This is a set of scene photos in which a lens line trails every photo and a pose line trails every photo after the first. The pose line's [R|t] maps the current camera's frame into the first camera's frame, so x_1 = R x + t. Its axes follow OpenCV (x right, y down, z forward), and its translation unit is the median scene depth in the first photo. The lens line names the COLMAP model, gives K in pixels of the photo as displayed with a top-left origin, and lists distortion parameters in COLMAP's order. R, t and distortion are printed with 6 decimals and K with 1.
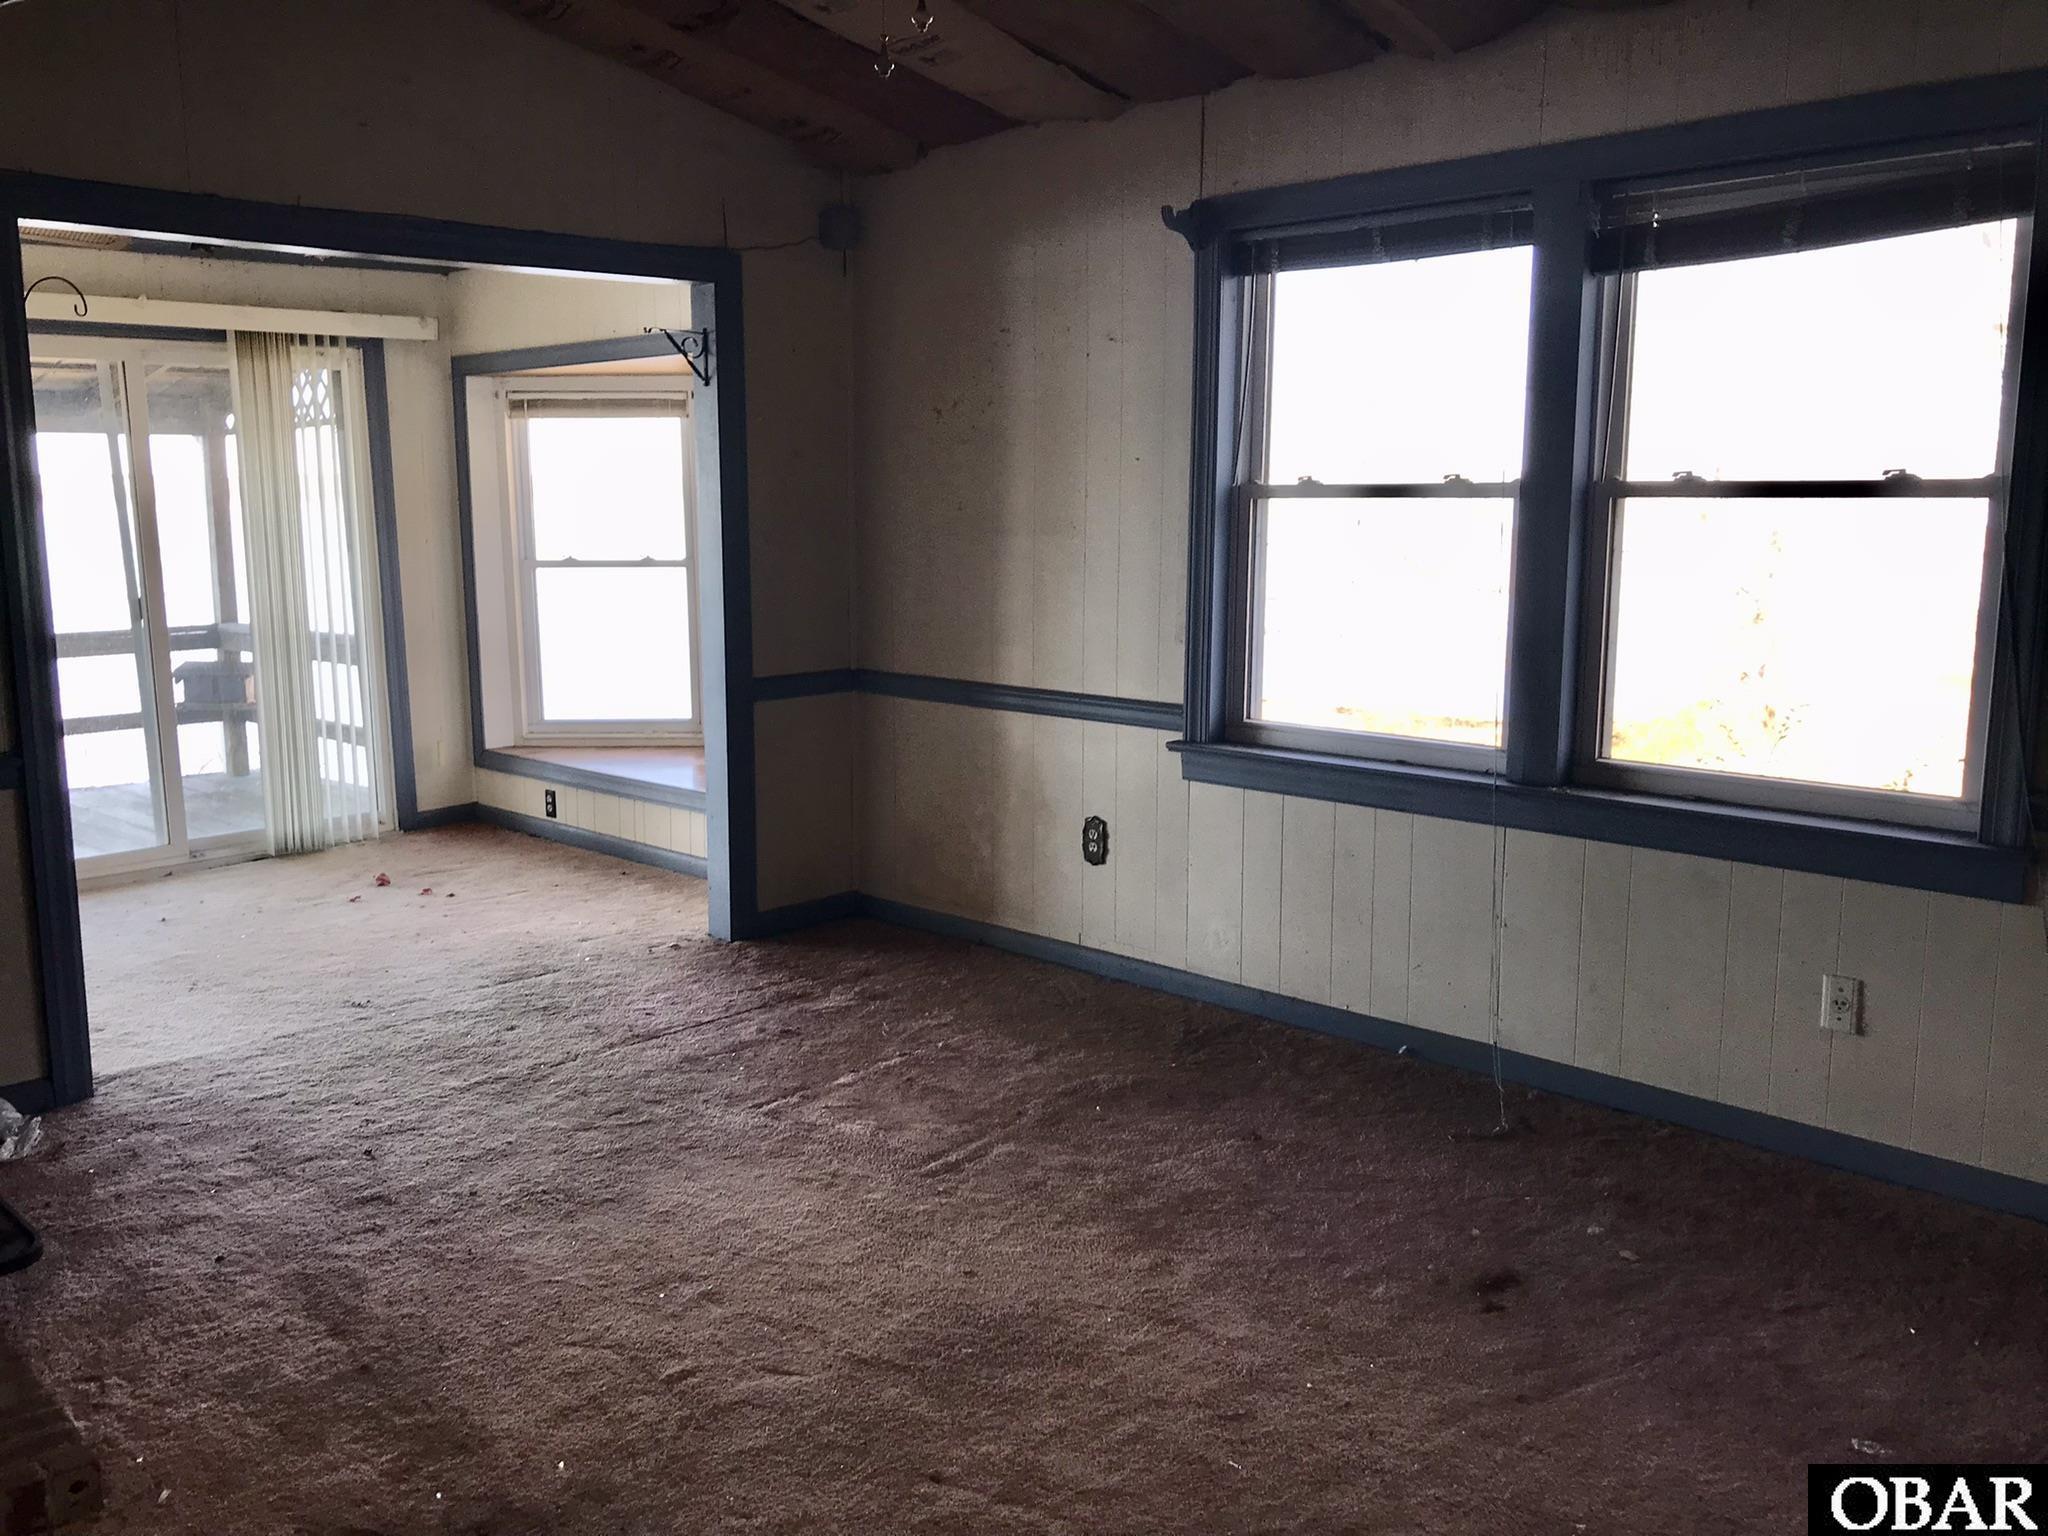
lens RADIAL K [[1693.8, 0, 1026.1], [0, 1693.8, 769.1], [0, 0, 1]] dist [0.040082, -0.028010]
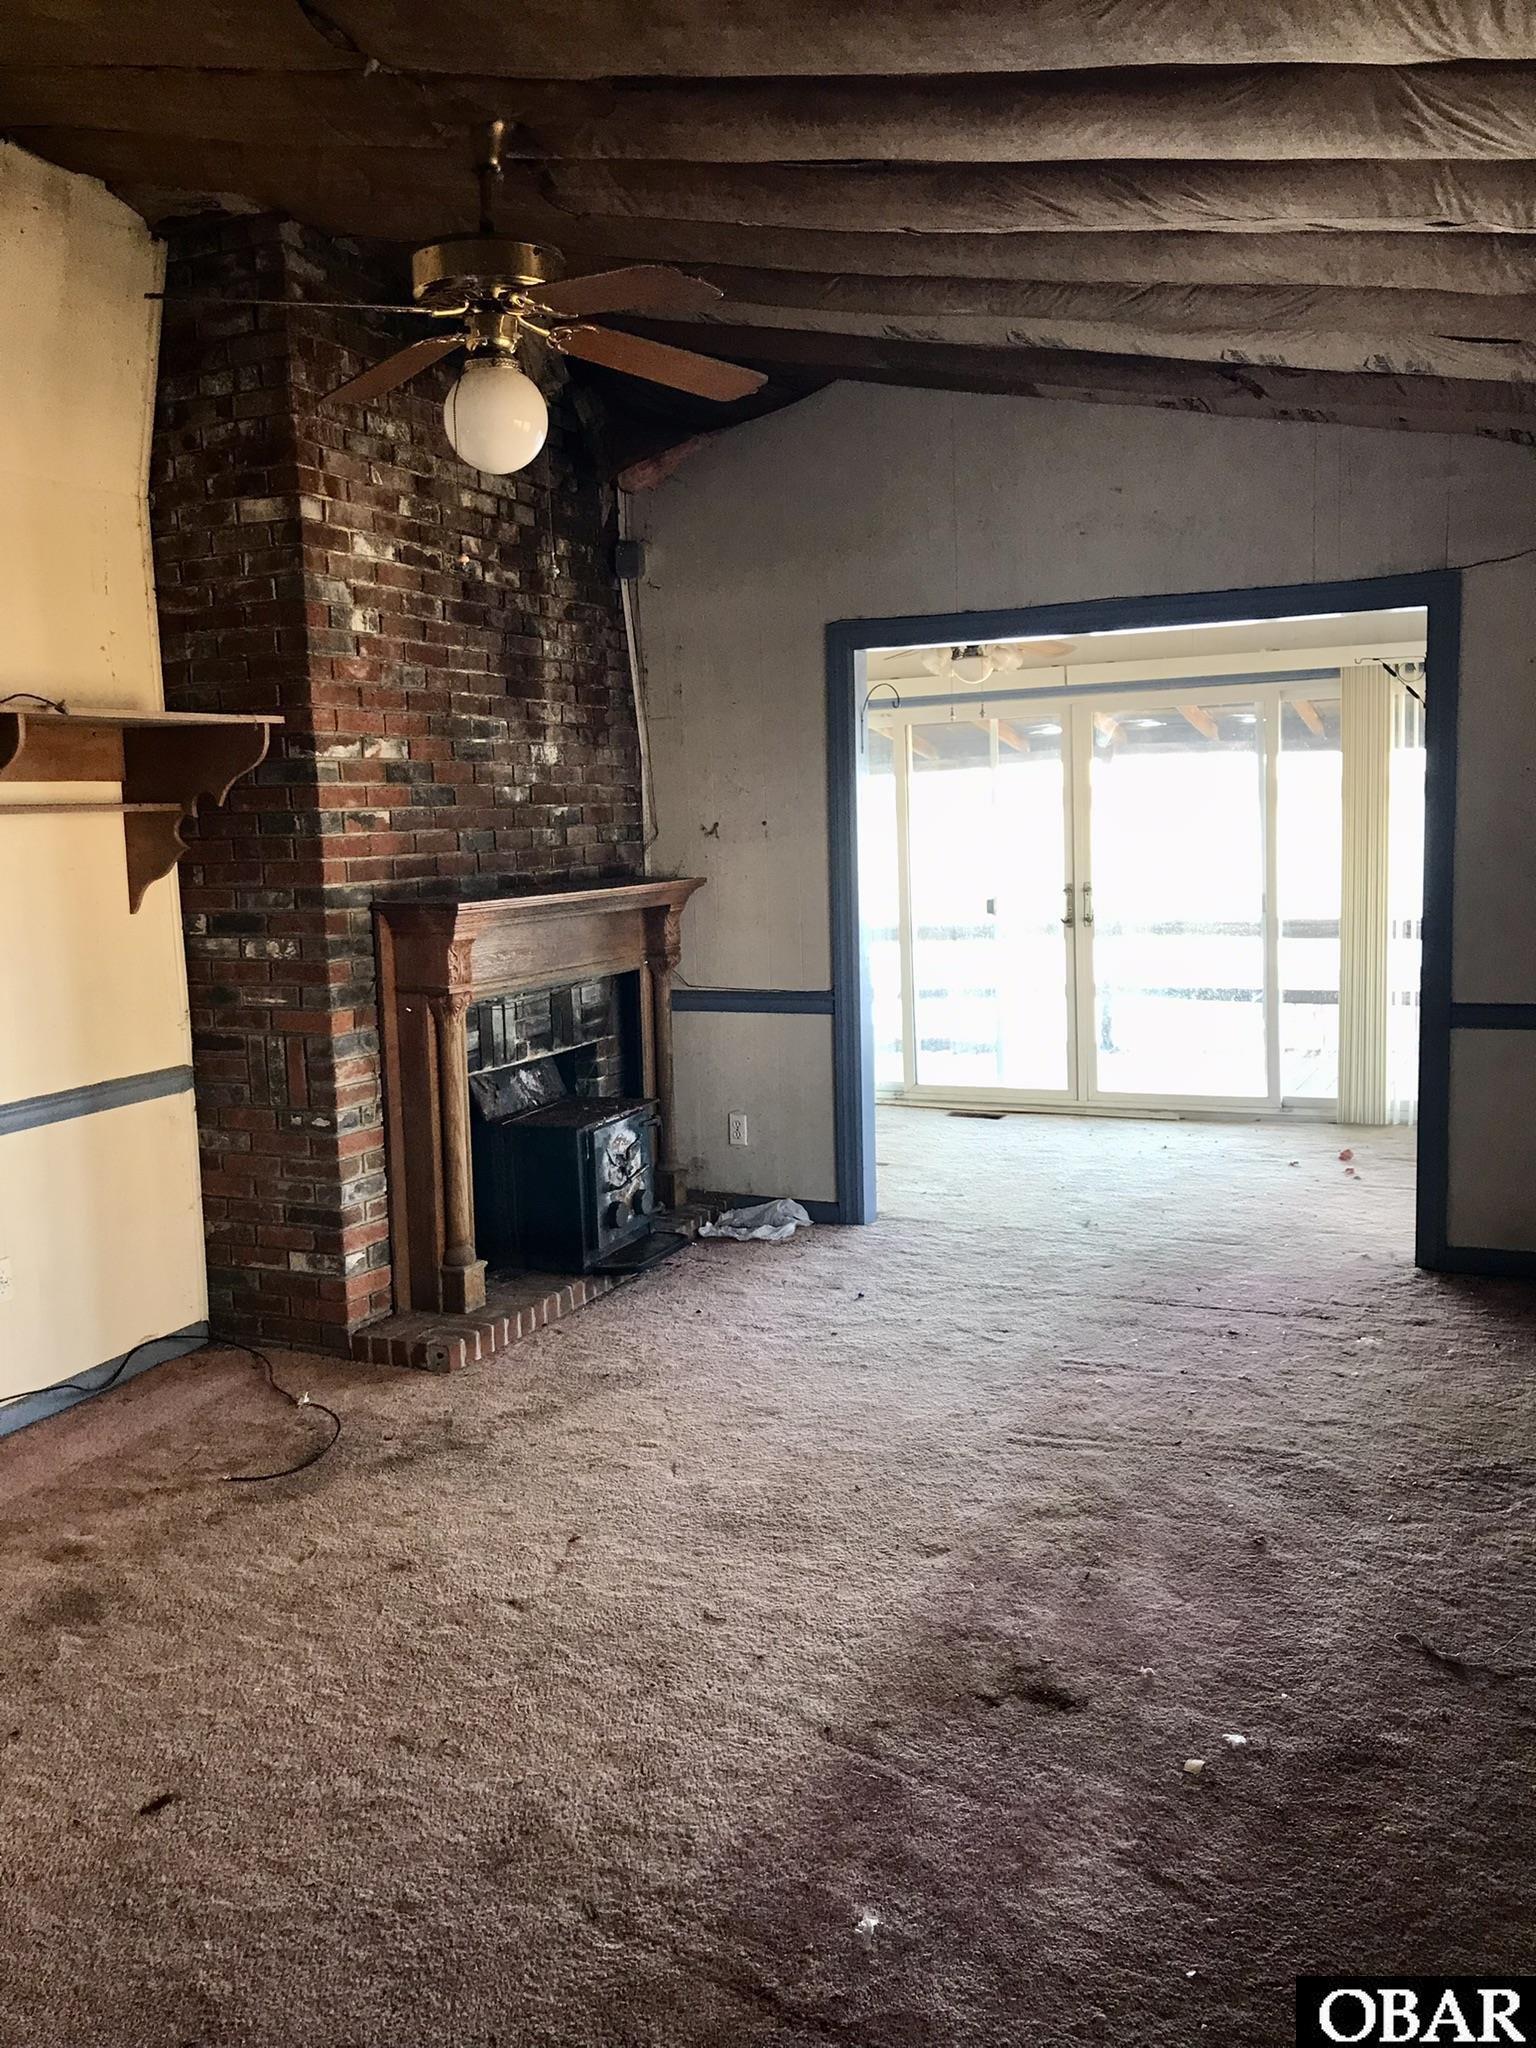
lens RADIAL K [[1693.8, 0, 772.0], [0, 1693.8, 1026.2], [0, 0, 1]] dist [0.040082, -0.028010]
pose [[0.379938, 0.123441, -0.916739, 0.740638], [-0.139890, 0.987325, 0.074969, -0.075234], [0.914373, 0.099759, 0.392390, 0.340964]]
